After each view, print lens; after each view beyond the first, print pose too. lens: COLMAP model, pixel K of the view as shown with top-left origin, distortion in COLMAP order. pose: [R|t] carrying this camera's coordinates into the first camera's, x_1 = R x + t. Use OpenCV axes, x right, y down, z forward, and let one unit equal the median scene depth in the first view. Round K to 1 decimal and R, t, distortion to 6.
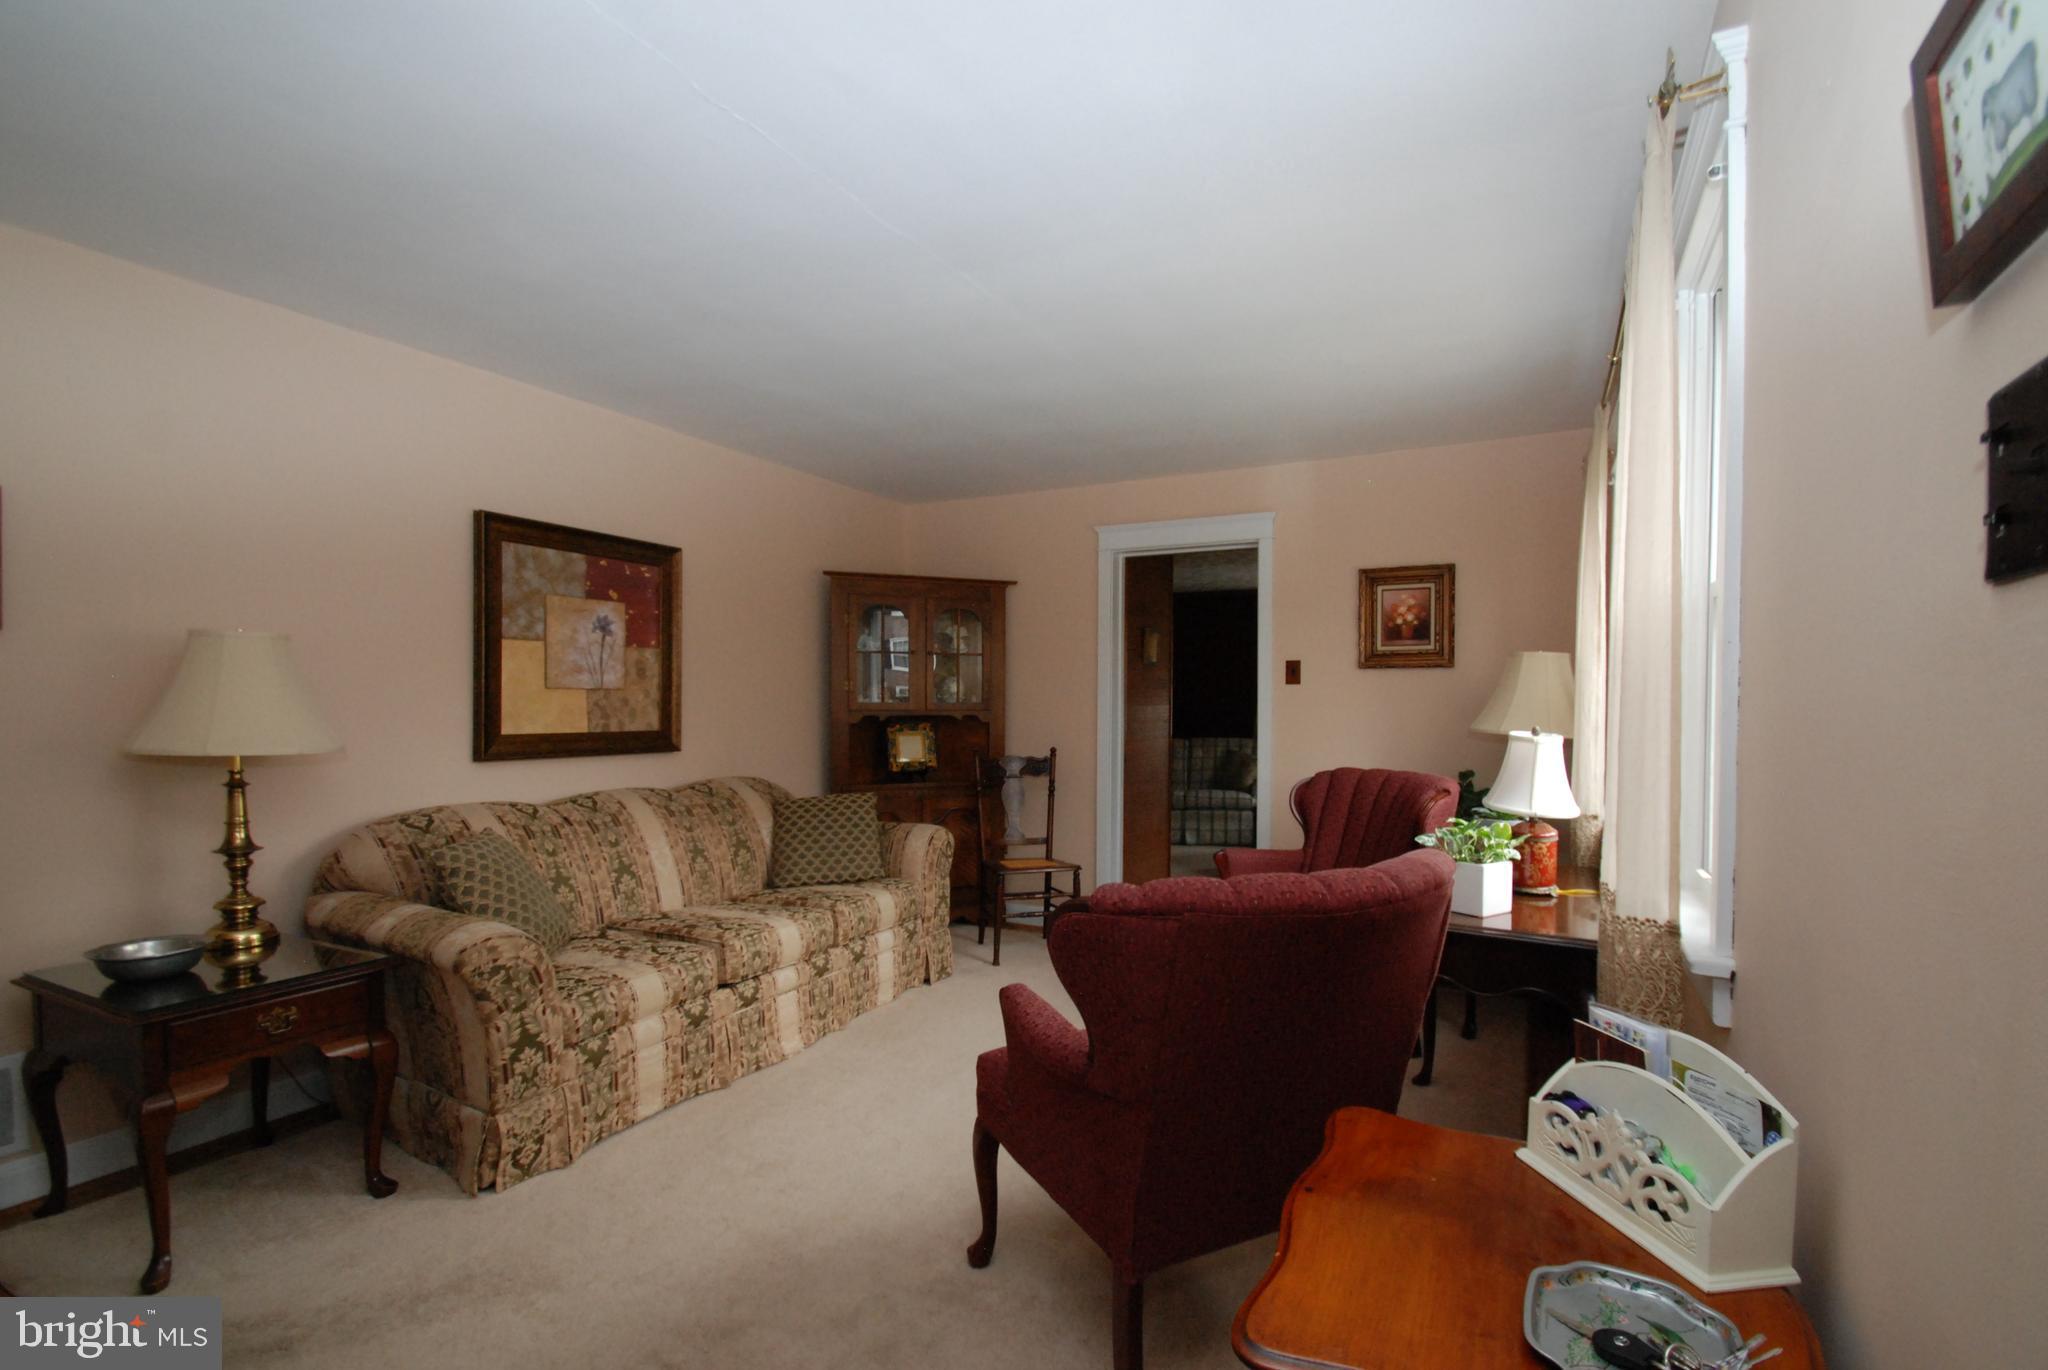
lens RADIAL K [[947.8, 0, 1013.4], [0, 947.8, 721.4], [0, 0, 1]] dist [-0.005191, -0.001150]
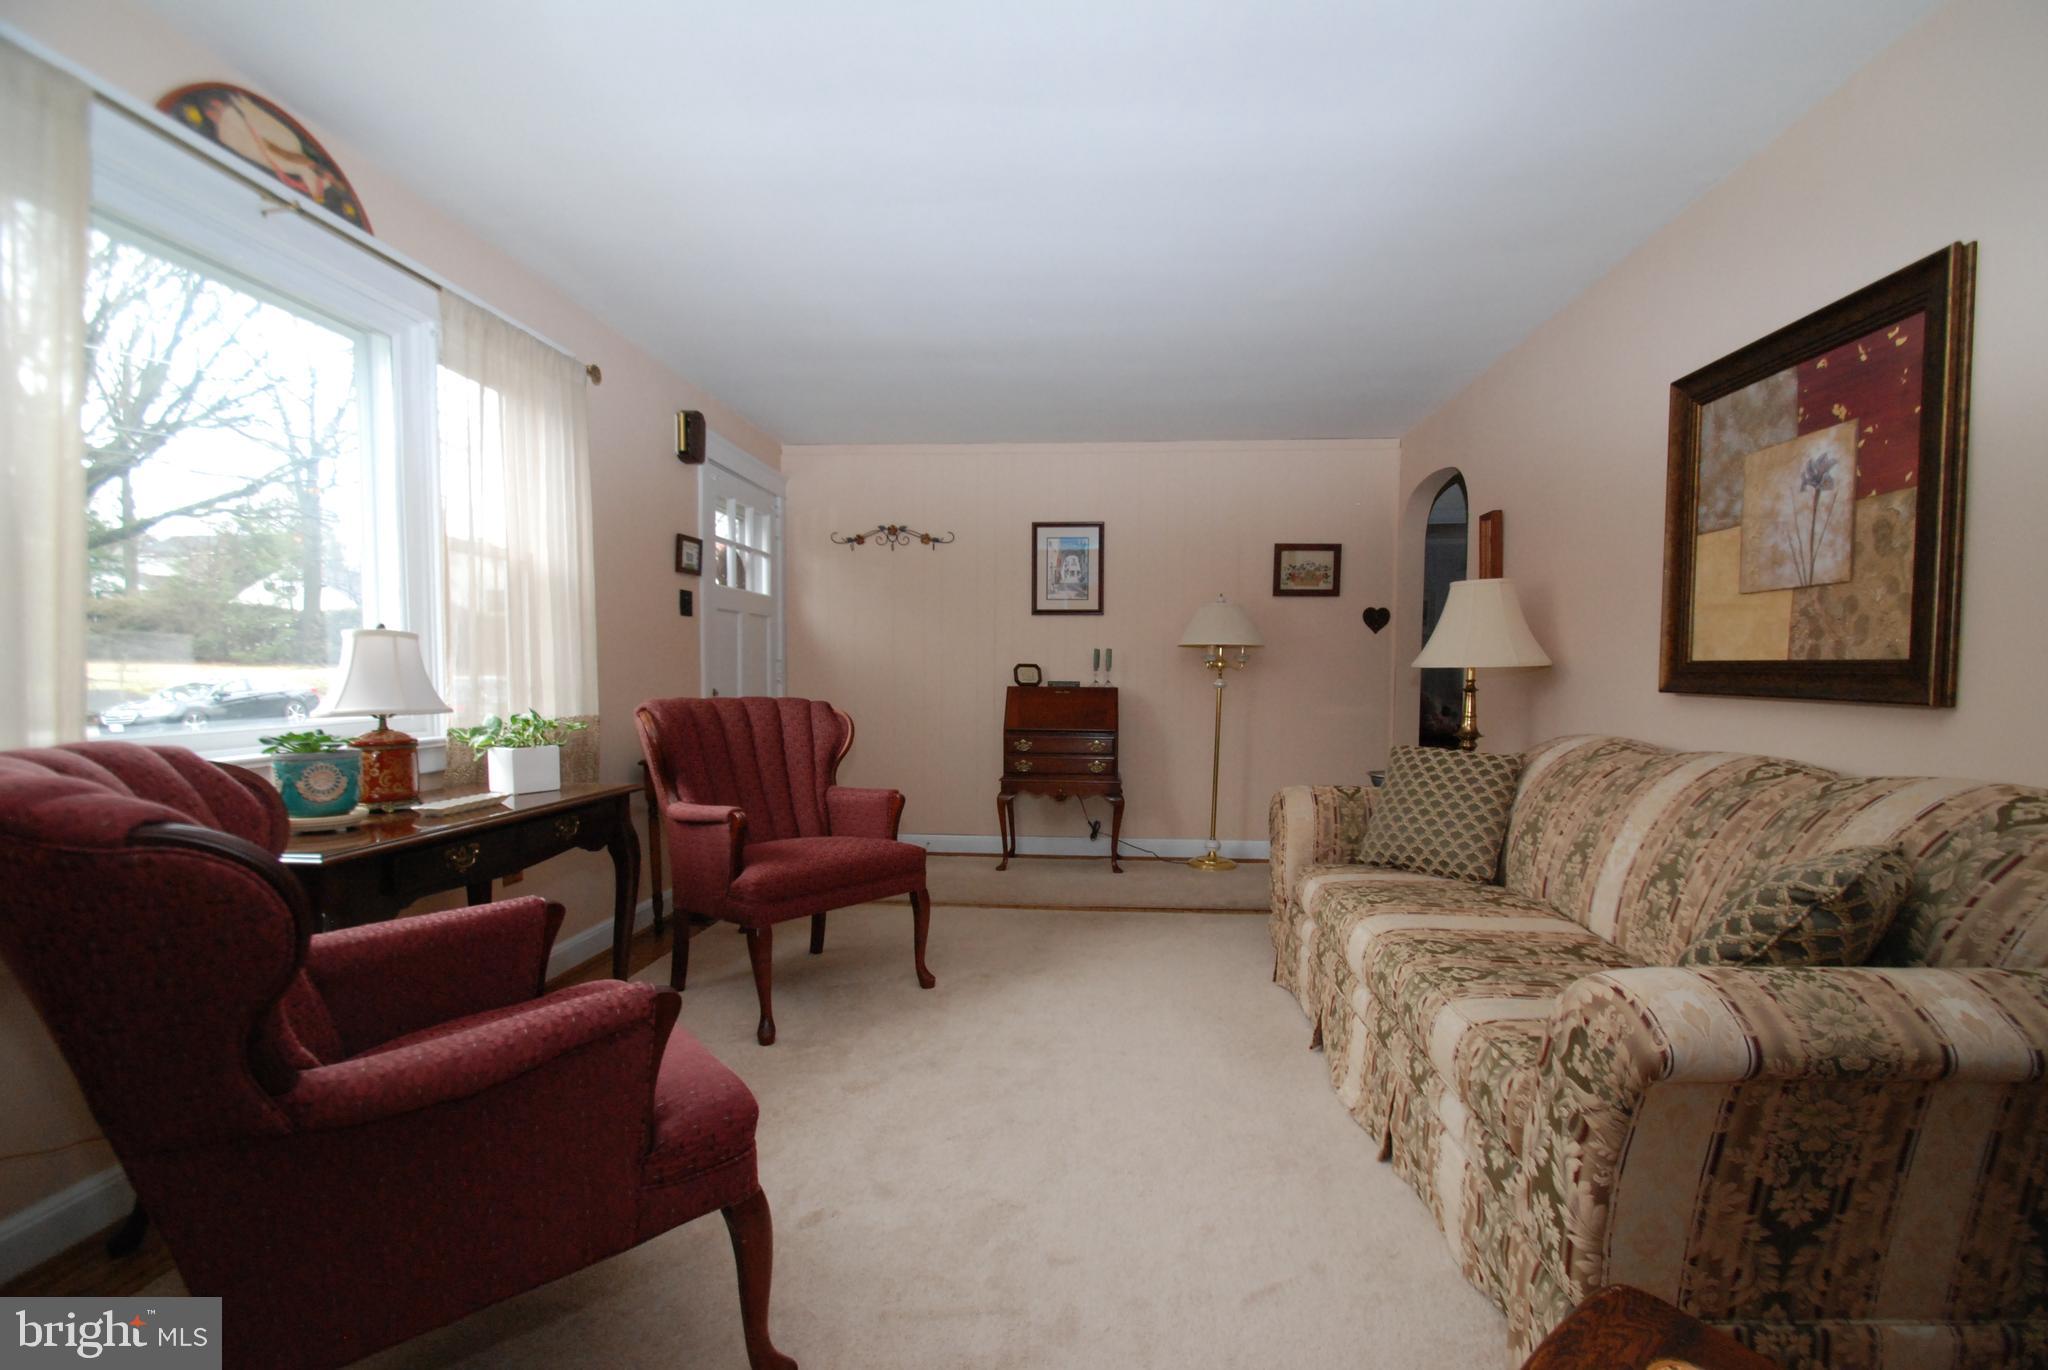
lens RADIAL K [[929.6, 0, 1043.4], [0, 929.6, 712.9], [0, 0, 1]] dist [0.001798, -0.000493]
pose [[-0.908826, 0.011540, -0.417016, 0.249765], [-0.017082, 0.997749, 0.064840, 0.015624], [0.416826, 0.066052, -0.906583, 1.441106]]
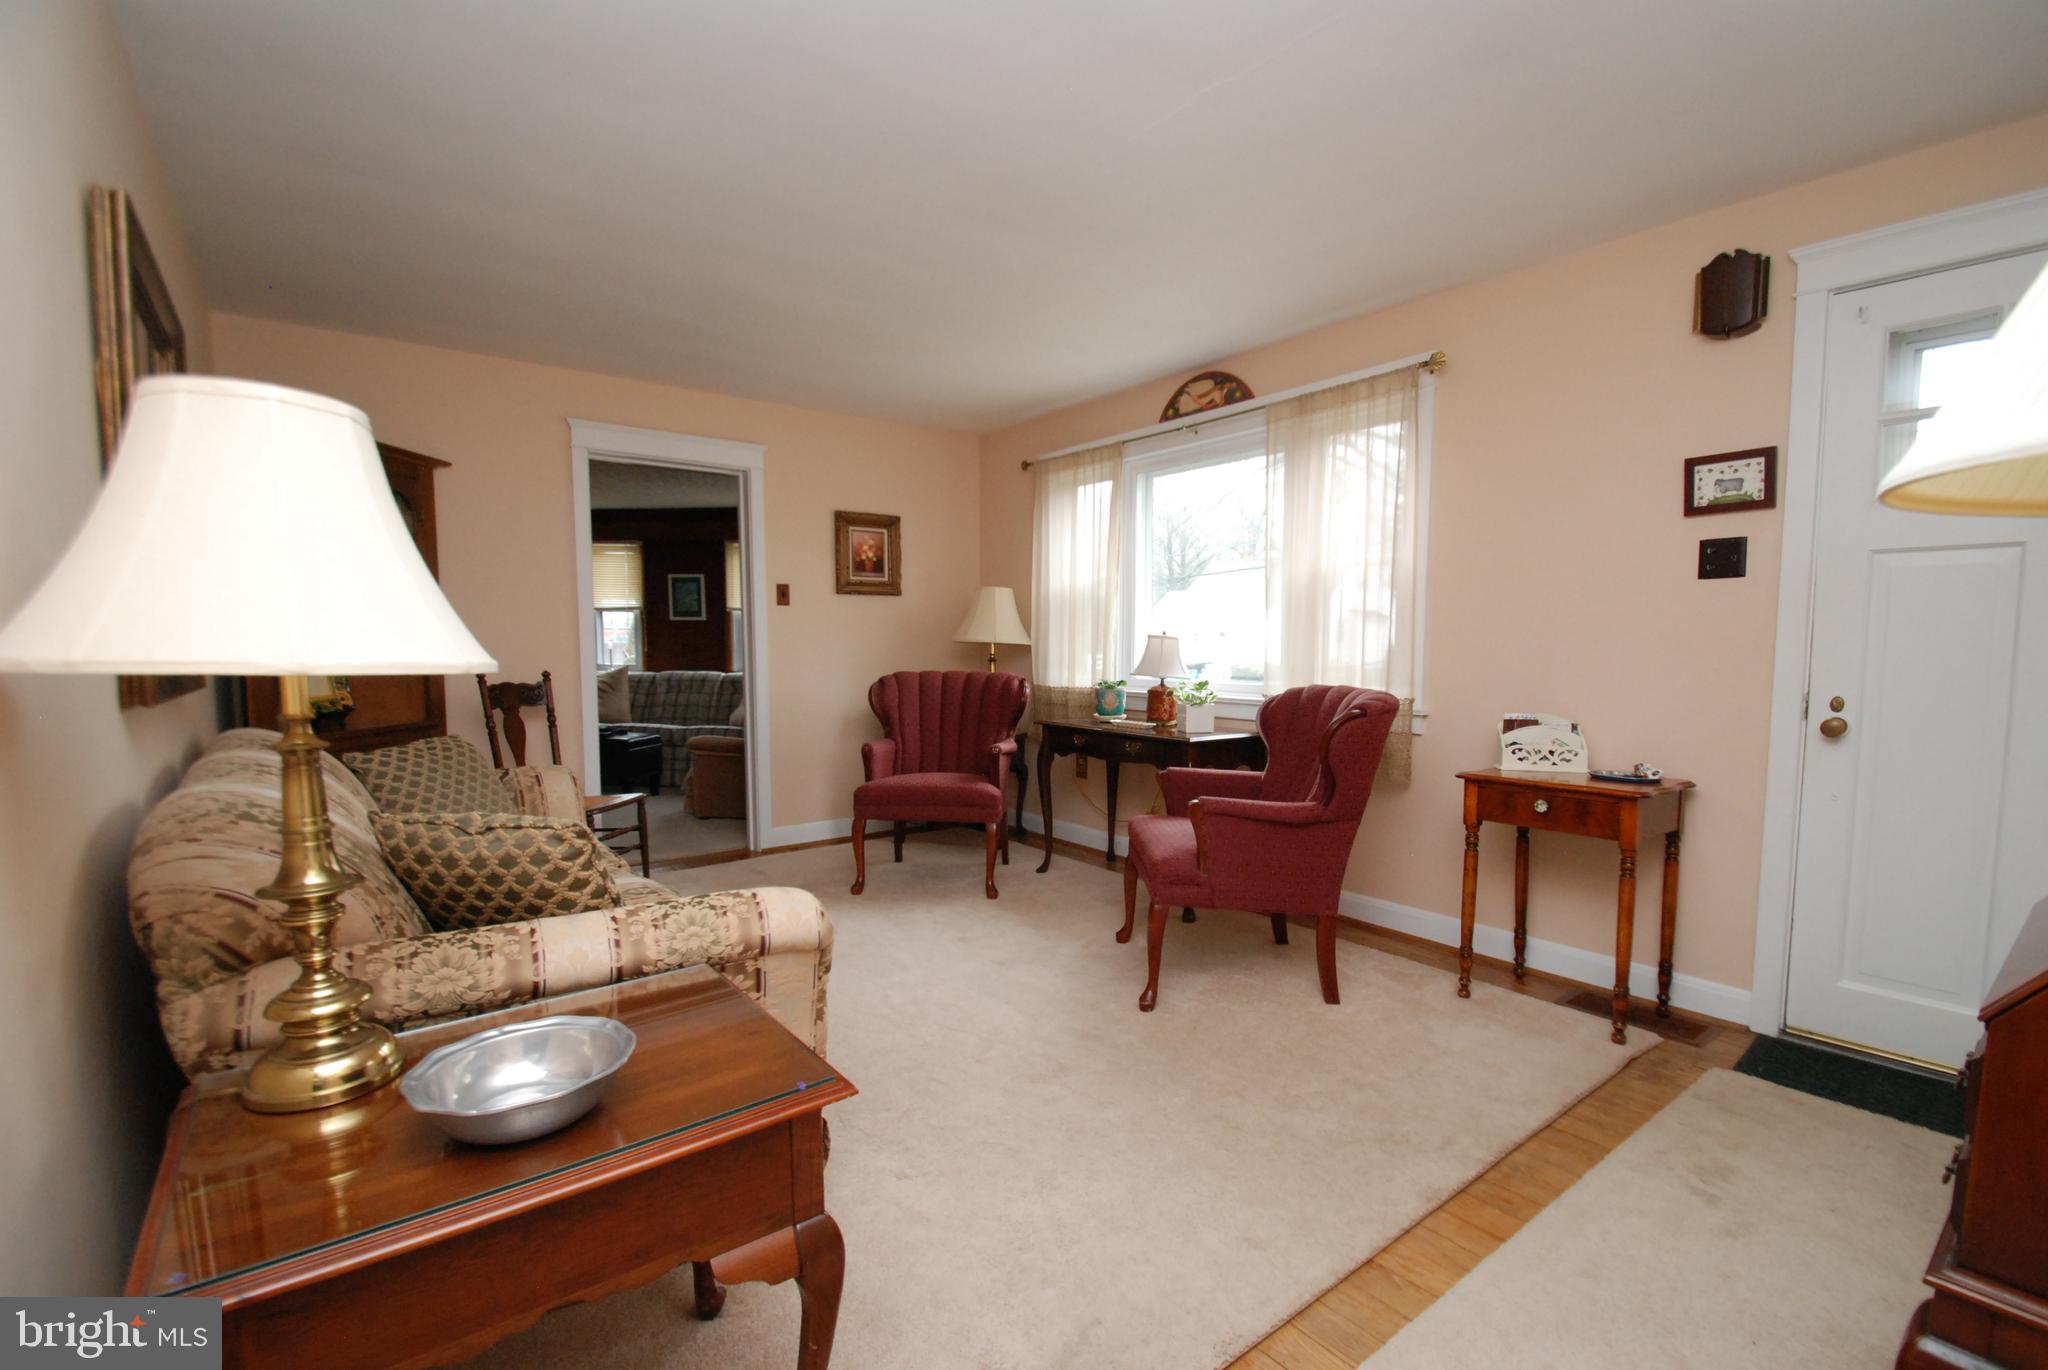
lens RADIAL K [[929.6, 0, 1043.4], [0, 929.6, 712.9], [0, 0, 1]] dist [0.001798, -0.000493]
pose [[0.392296, -0.073560, 0.916893, -0.786173], [0.020705, 0.997251, 0.071149, 0.020929], [-0.919606, -0.008927, 0.392740, 0.365857]]
